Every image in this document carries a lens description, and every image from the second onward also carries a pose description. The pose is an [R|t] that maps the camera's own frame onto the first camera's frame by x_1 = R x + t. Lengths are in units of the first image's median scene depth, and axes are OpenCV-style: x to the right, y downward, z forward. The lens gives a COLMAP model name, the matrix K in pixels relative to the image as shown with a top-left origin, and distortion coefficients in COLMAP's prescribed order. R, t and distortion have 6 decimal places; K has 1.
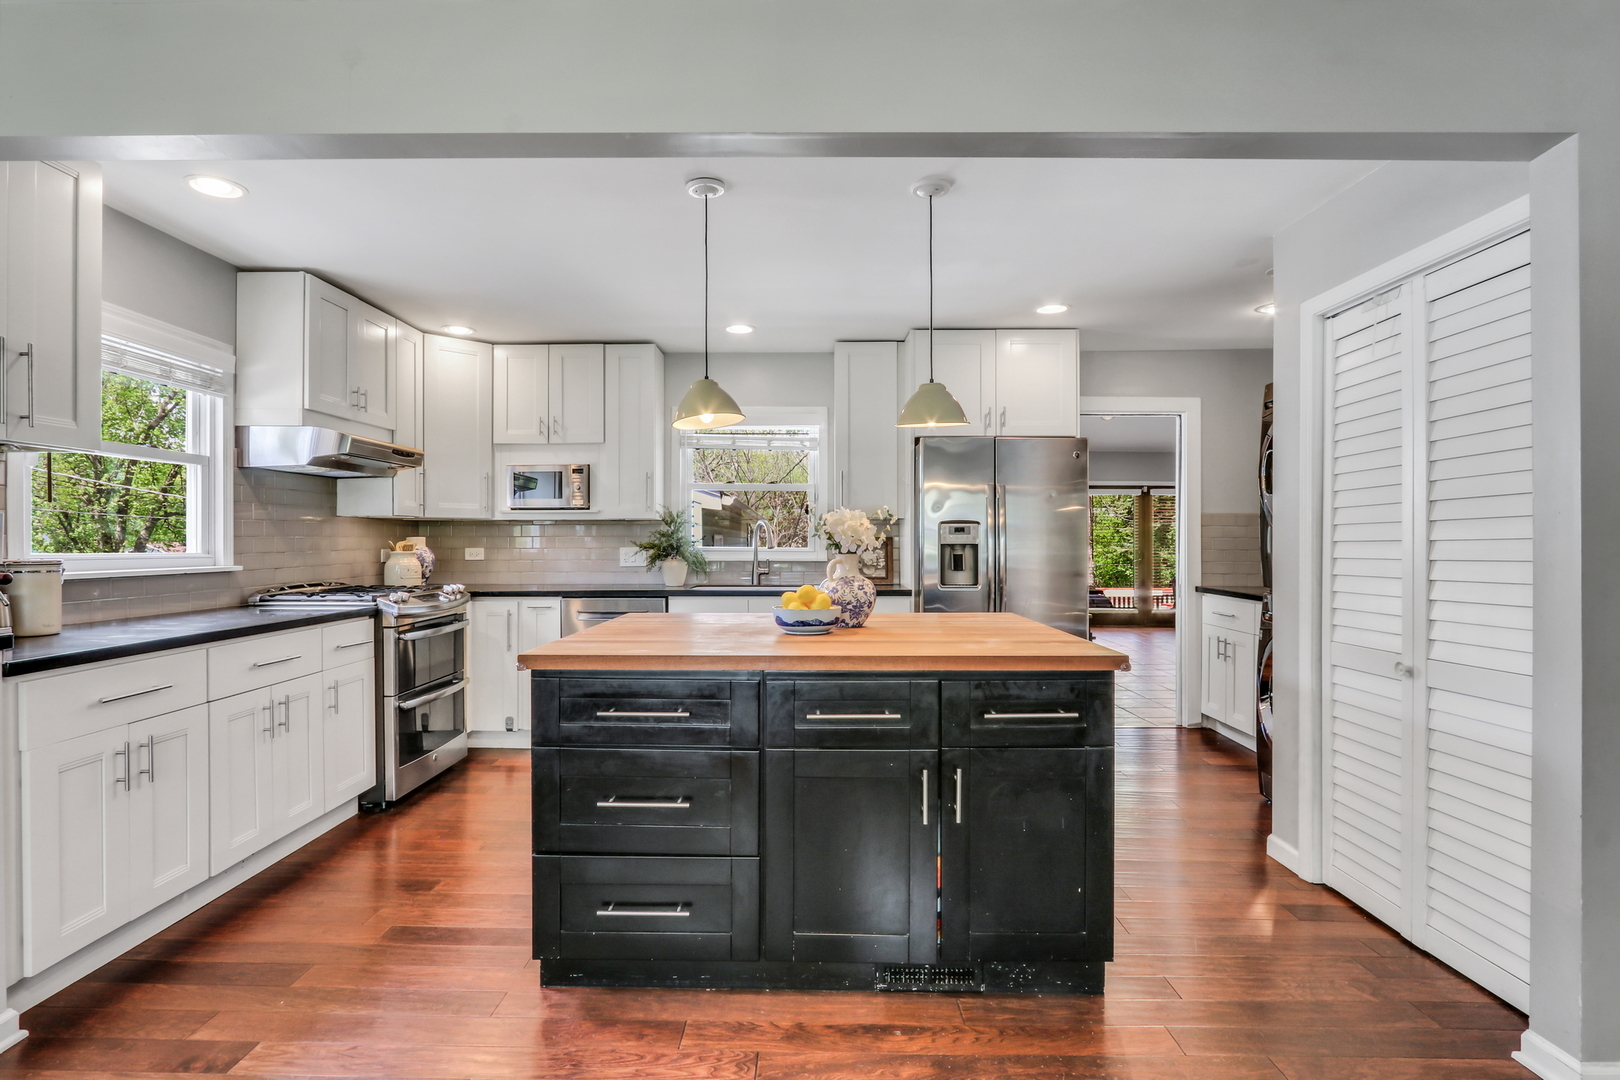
lens RADIAL K [[835.9, 0, 800.7], [0, 835.9, 542.3], [0, 0, 1]] dist [-0.006784, -0.000211]
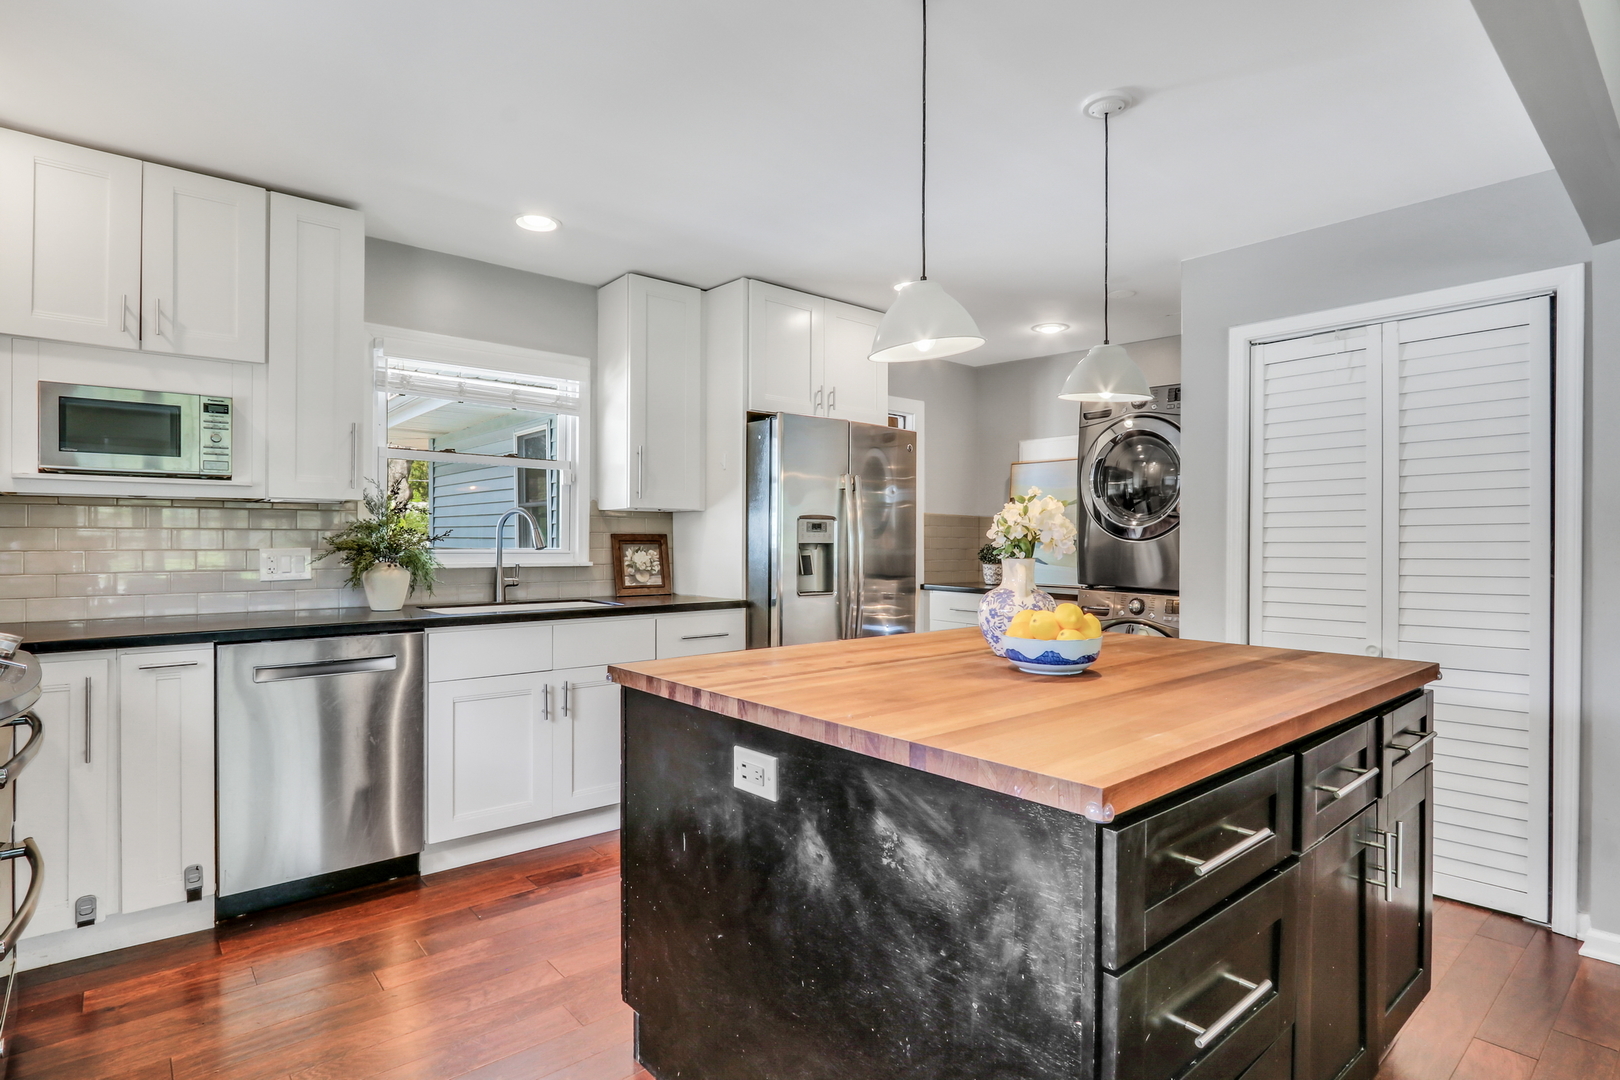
lens RADIAL K [[835.9, 0, 800.7], [0, 835.9, 542.3], [0, 0, 1]] dist [-0.006784, -0.000211]
pose [[0.740015, 0.001403, 0.672589, -0.367991], [-0.002665, 0.999996, 0.000846, 0.000524], [-0.672586, -0.002419, 0.740015, 0.359071]]
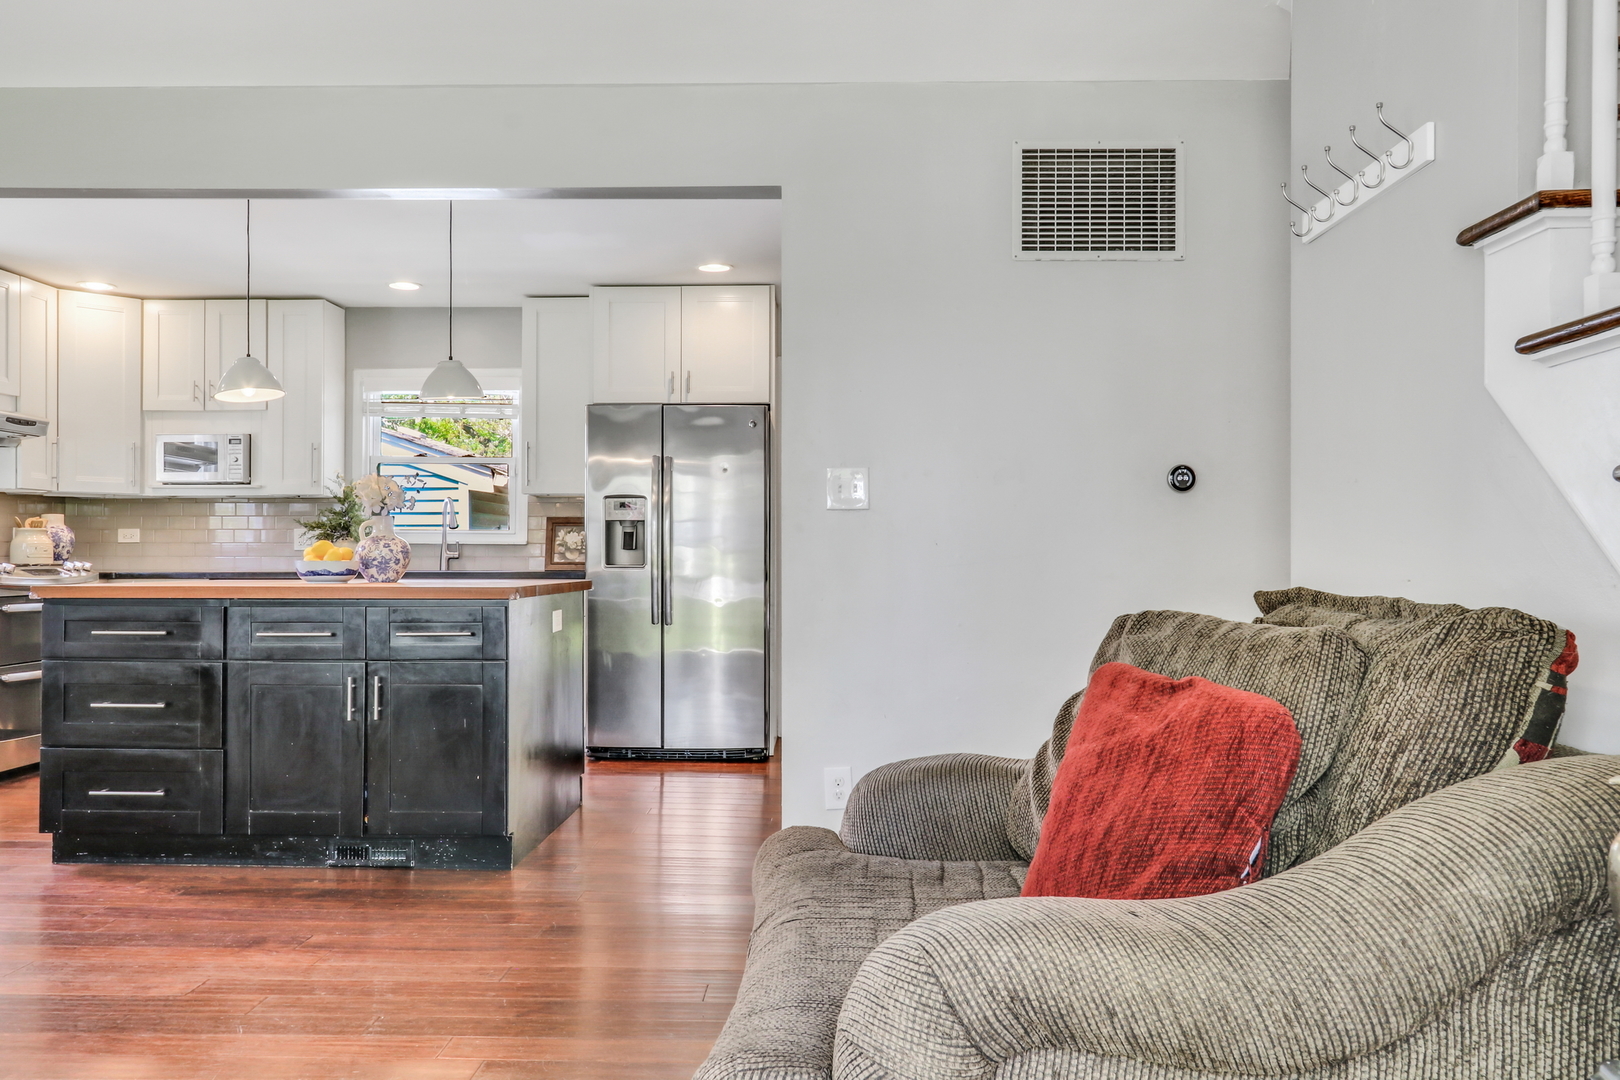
lens RADIAL K [[1373.0, 0, 810.0], [0, 1373.0, 540.0], [0, 0, 1]] dist [0.028780, 0.000485]
pose [[0.999559, 0.001939, -0.029628, 0.413852], [-0.002427, 0.999862, -0.016422, 0.045559], [0.029592, 0.016487, 0.999426, -0.482710]]
